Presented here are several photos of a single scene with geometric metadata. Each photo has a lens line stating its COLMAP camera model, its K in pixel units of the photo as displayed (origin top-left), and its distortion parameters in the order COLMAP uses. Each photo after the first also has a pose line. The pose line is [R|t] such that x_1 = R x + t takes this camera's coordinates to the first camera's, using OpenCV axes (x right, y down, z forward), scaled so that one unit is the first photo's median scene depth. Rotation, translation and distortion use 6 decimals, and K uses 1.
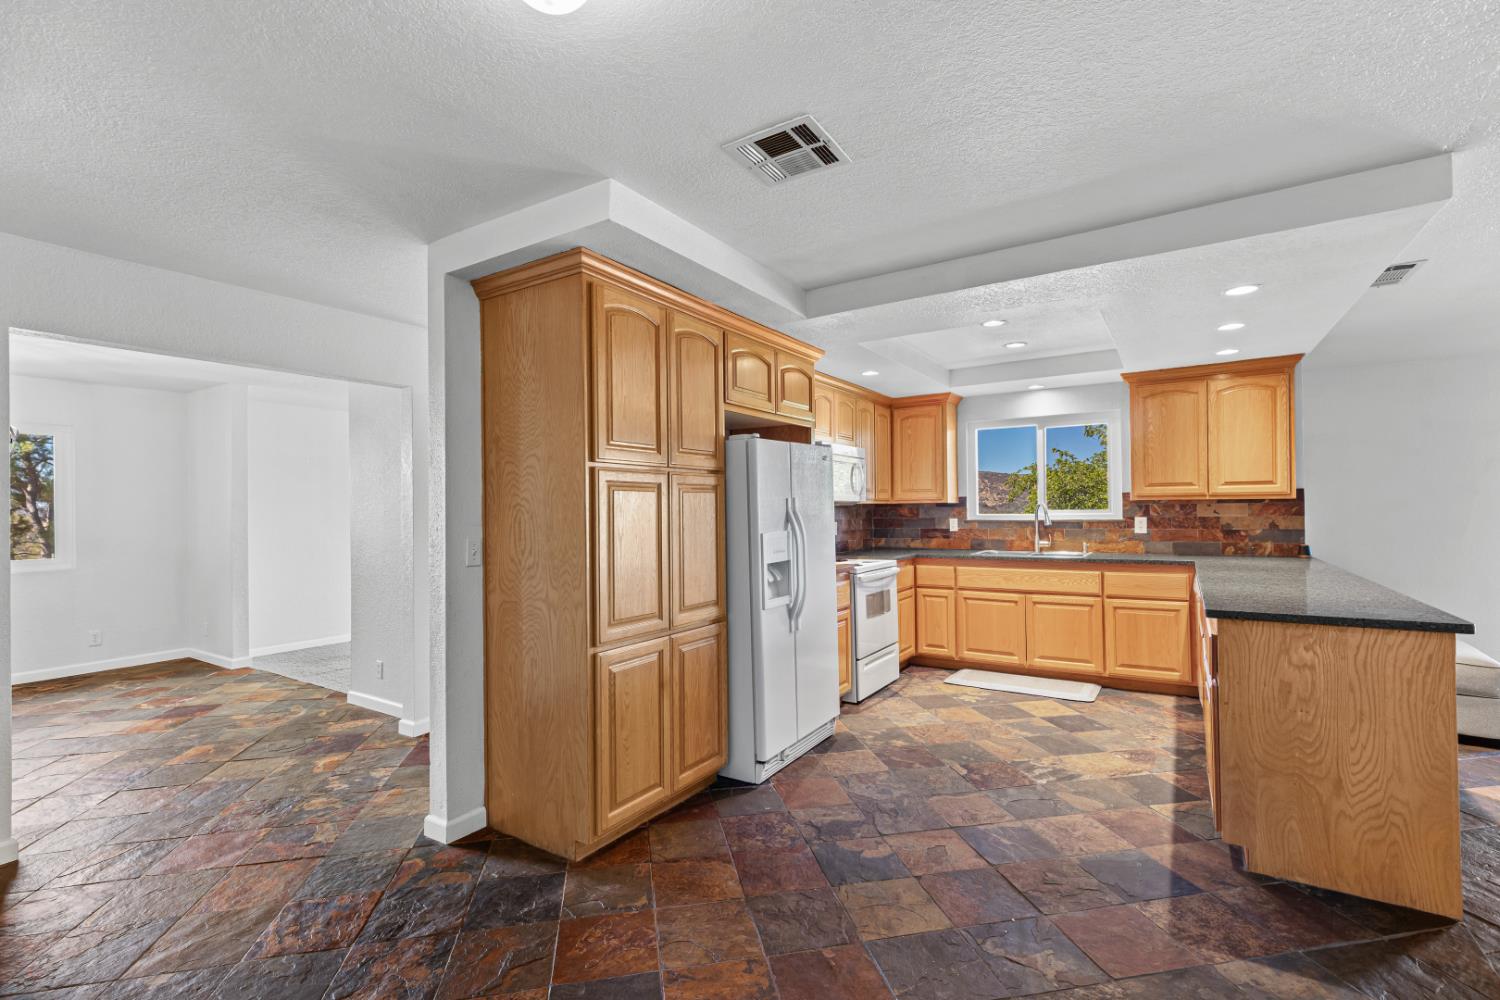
lens RADIAL K [[674.0, 0, 747.0], [0, 674.0, 504.1], [0, 0, 1]] dist [0.007883, -0.000812]
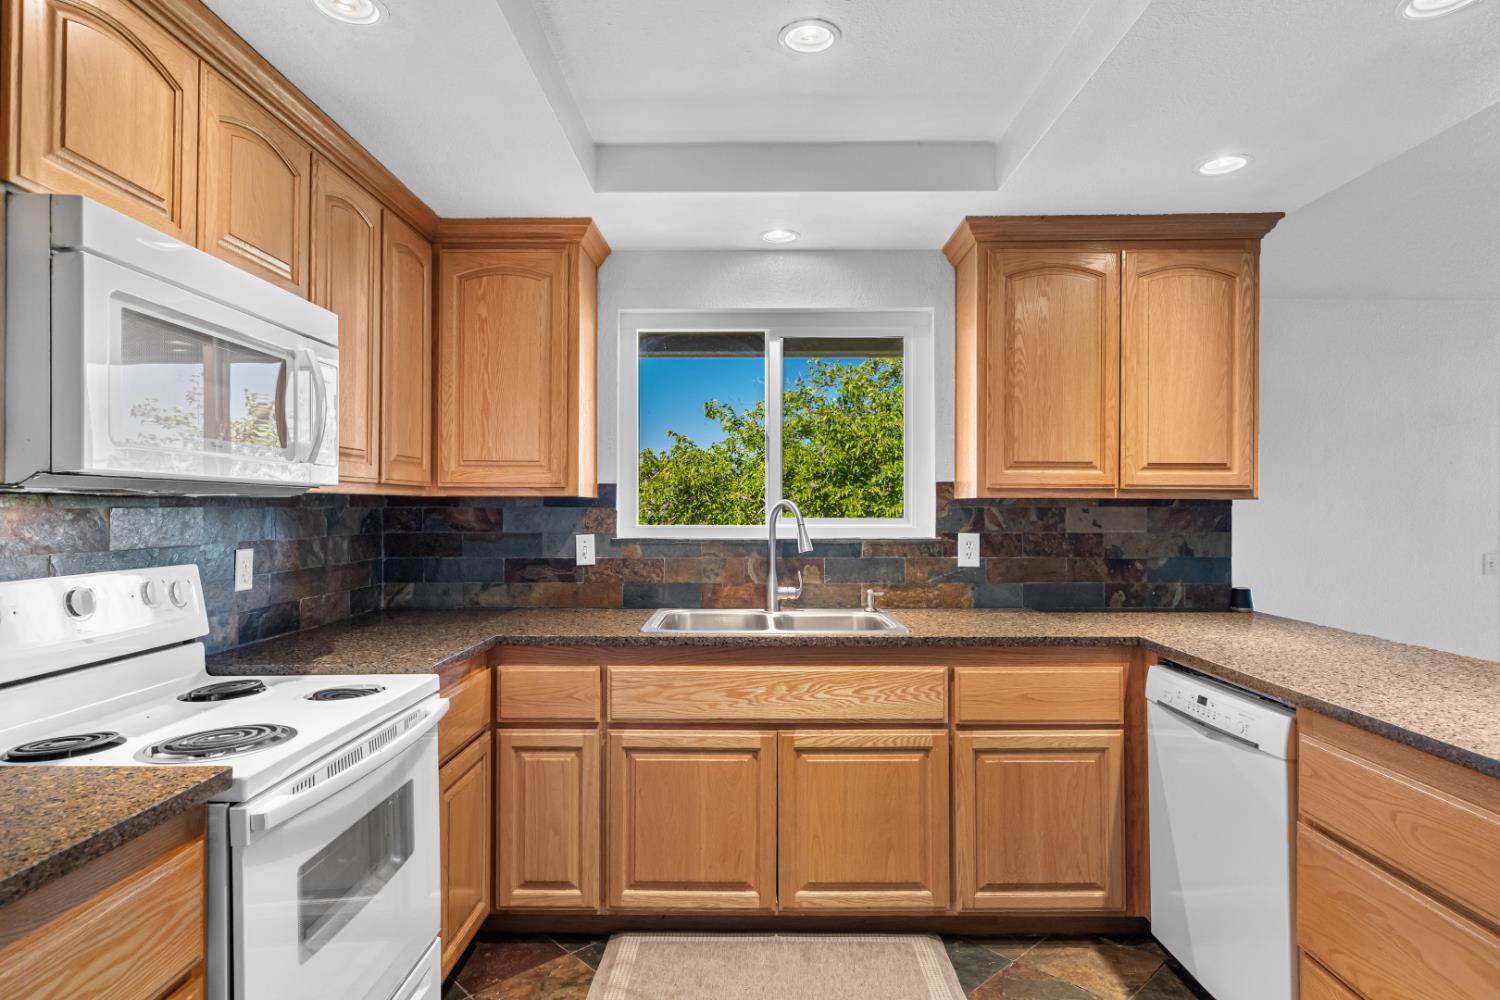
lens RADIAL K [[817.8, 0, 747.5], [0, 817.8, 502.4], [0, 0, 1]] dist [0.004240, -0.000231]
pose [[0.844710, 0.016954, 0.534955, 0.146563], [-0.015880, 0.999852, -0.006613, 0.003724], [-0.534988, -0.002909, 0.844855, 0.638449]]
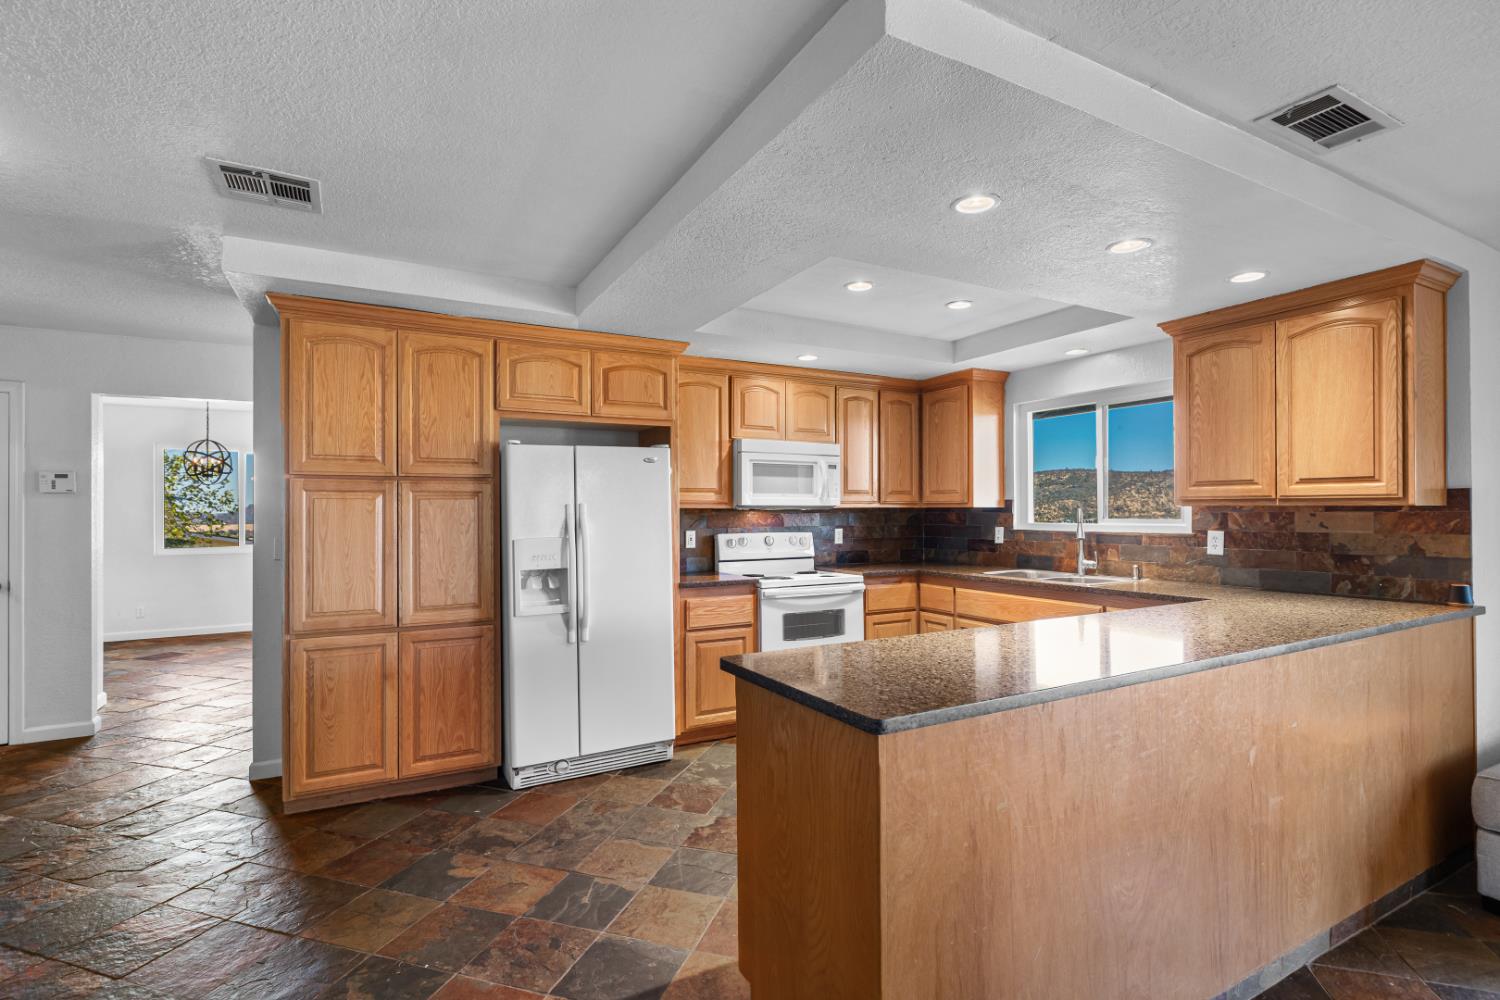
lens RADIAL K [[709.1, 0, 748.3], [0, 709.1, 504.6], [0, 0, 1]] dist [-0.002122, -0.000094]
pose [[0.878203, 0.004932, -0.478262, 0.552501], [-0.003274, 0.999985, 0.004301, -0.009281], [0.478276, -0.002211, 0.878207, 0.162897]]
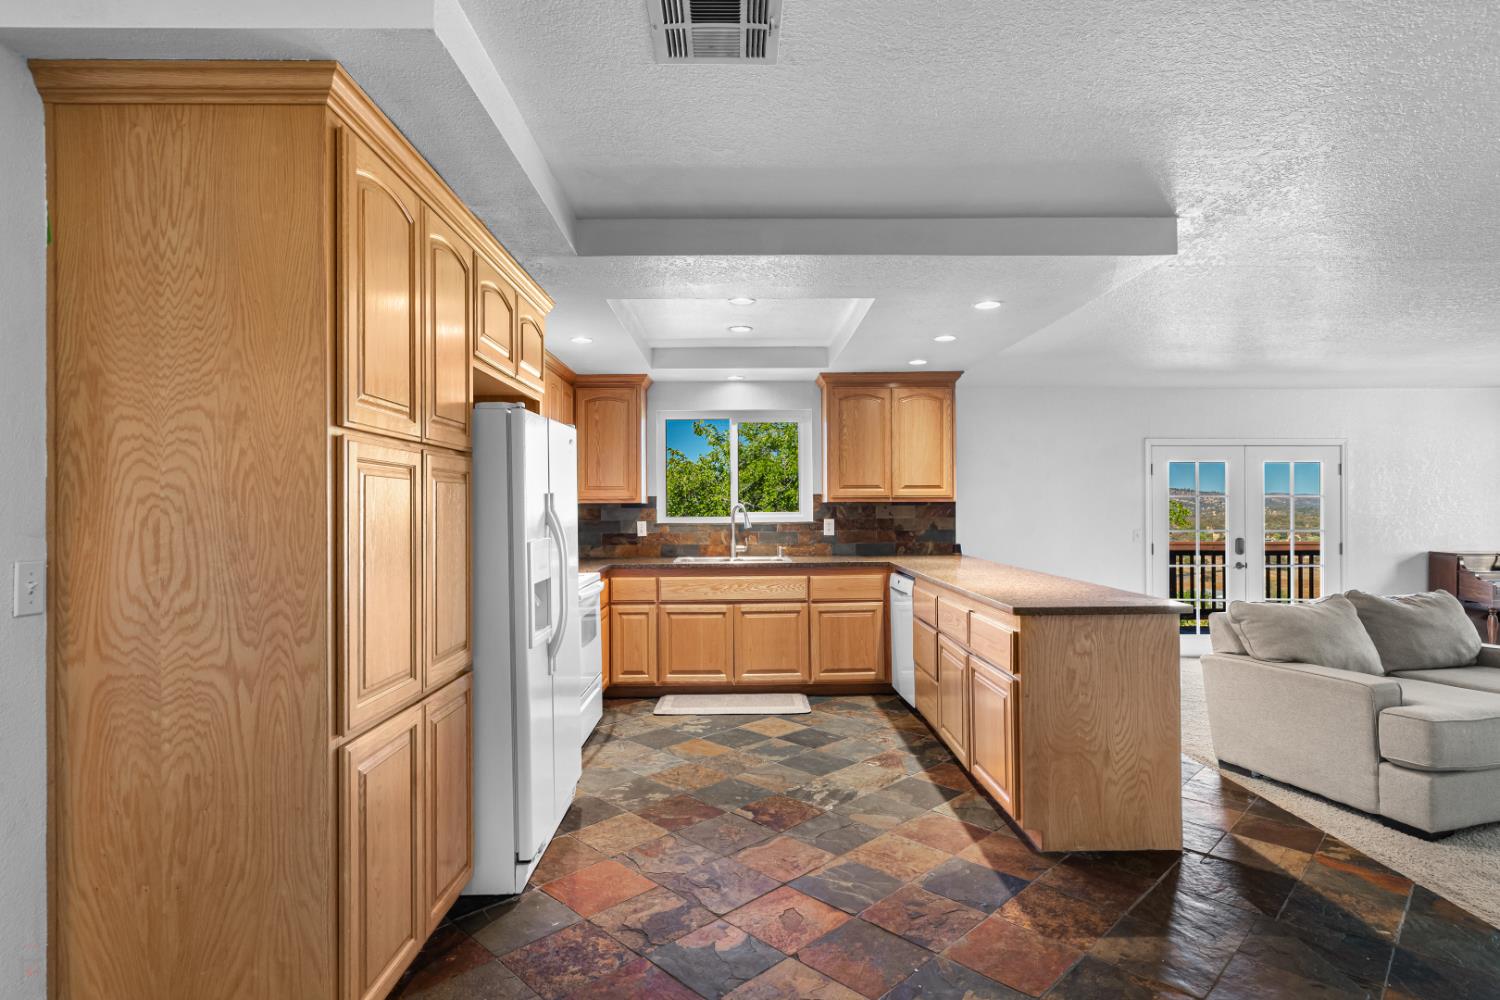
lens RADIAL K [[781.3, 0, 750.0], [0, 781.3, 500.0], [0, 0, 1]] dist [0.000352, -0.000215]
pose [[0.832112, 0.011788, 0.554482, -0.163104], [-0.007675, 0.999923, -0.009740, 0.003384], [-0.554554, 0.003849, 0.832139, 0.117848]]
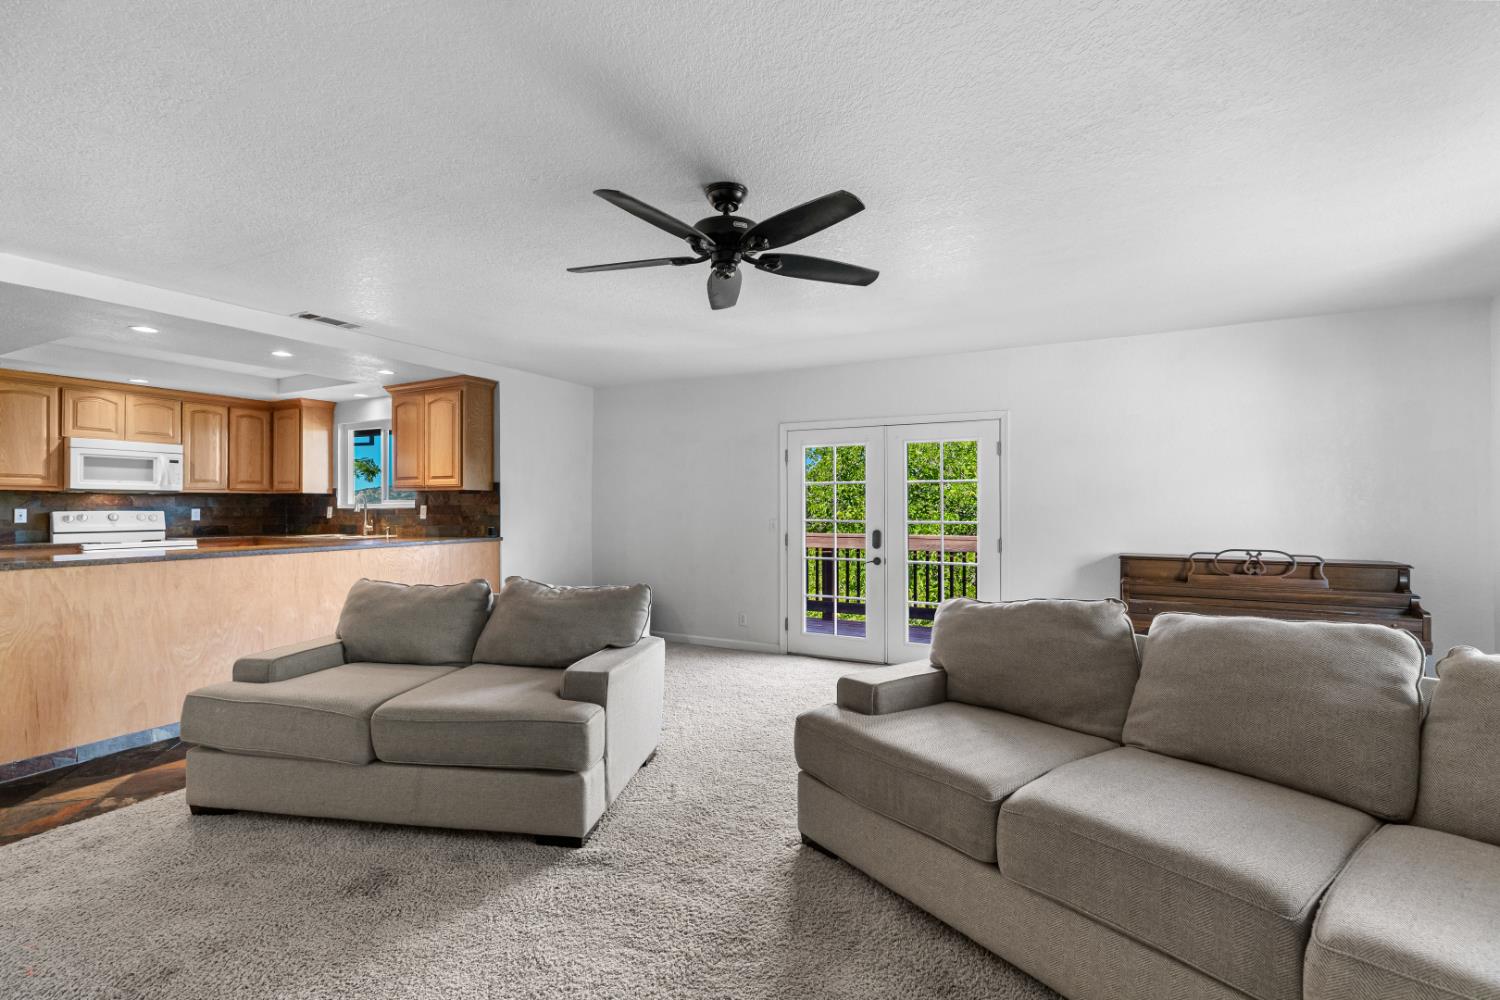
lens RADIAL K [[674.0, 0, 747.0], [0, 674.0, 504.1], [0, 0, 1]] dist [0.007883, -0.000812]
pose [[0.995214, 0.008434, 0.097351, 1.127784], [-0.008602, 0.999962, 0.001306, 0.010868], [-0.097336, -0.002137, 0.995249, -0.283686]]
